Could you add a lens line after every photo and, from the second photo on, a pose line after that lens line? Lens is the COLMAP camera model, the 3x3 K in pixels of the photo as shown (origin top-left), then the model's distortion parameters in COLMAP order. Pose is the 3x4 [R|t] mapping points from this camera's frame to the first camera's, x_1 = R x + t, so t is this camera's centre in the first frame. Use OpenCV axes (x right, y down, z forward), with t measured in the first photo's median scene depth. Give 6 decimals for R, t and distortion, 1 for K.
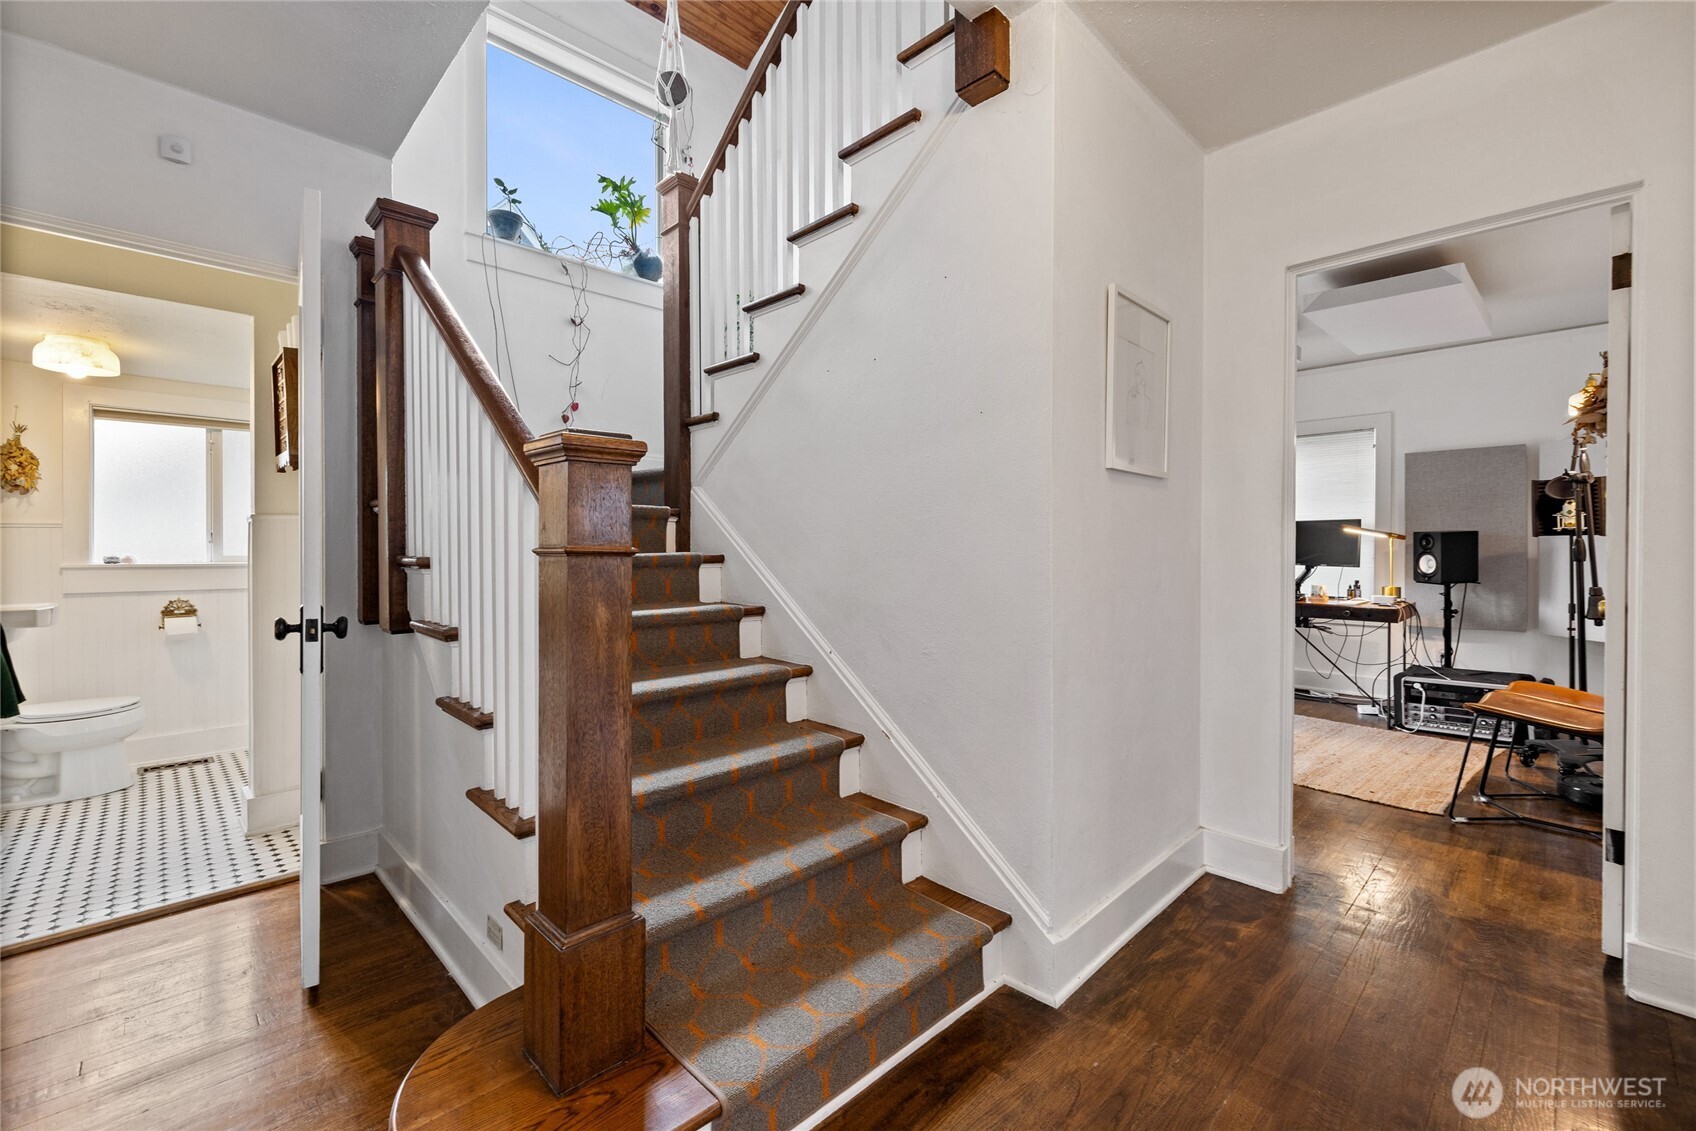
lens RADIAL K [[711.2, 0, 824.0], [0, 711.2, 556.6], [0, 0, 1]] dist [0.001944, 0.000424]
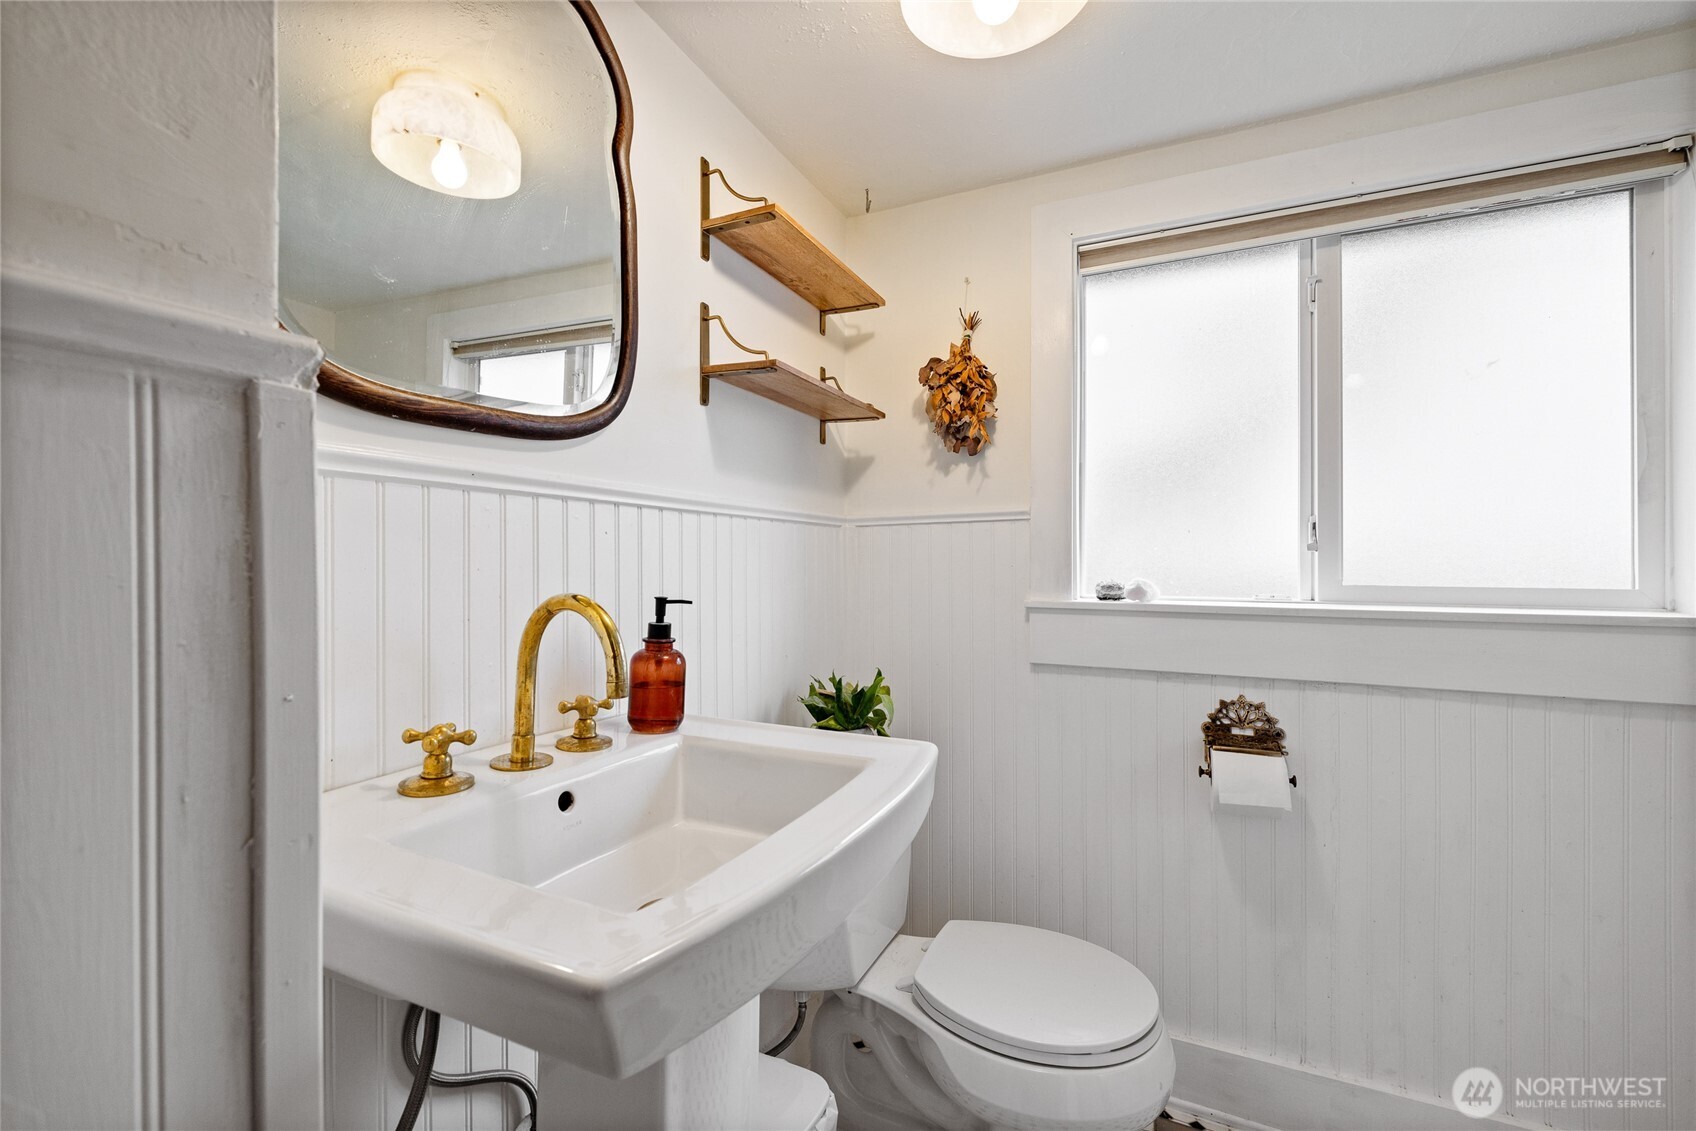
lens RADIAL K [[727.1, 0, 820.7], [0, 727.1, 569.1], [0, 0, 1]] dist [0.001174, 0.000311]
pose [[0.356447, 0.004371, -0.934305, -0.647426], [-0.009067, 0.999958, 0.001219, -0.008223], [0.934272, 0.008037, 0.356471, 0.676310]]
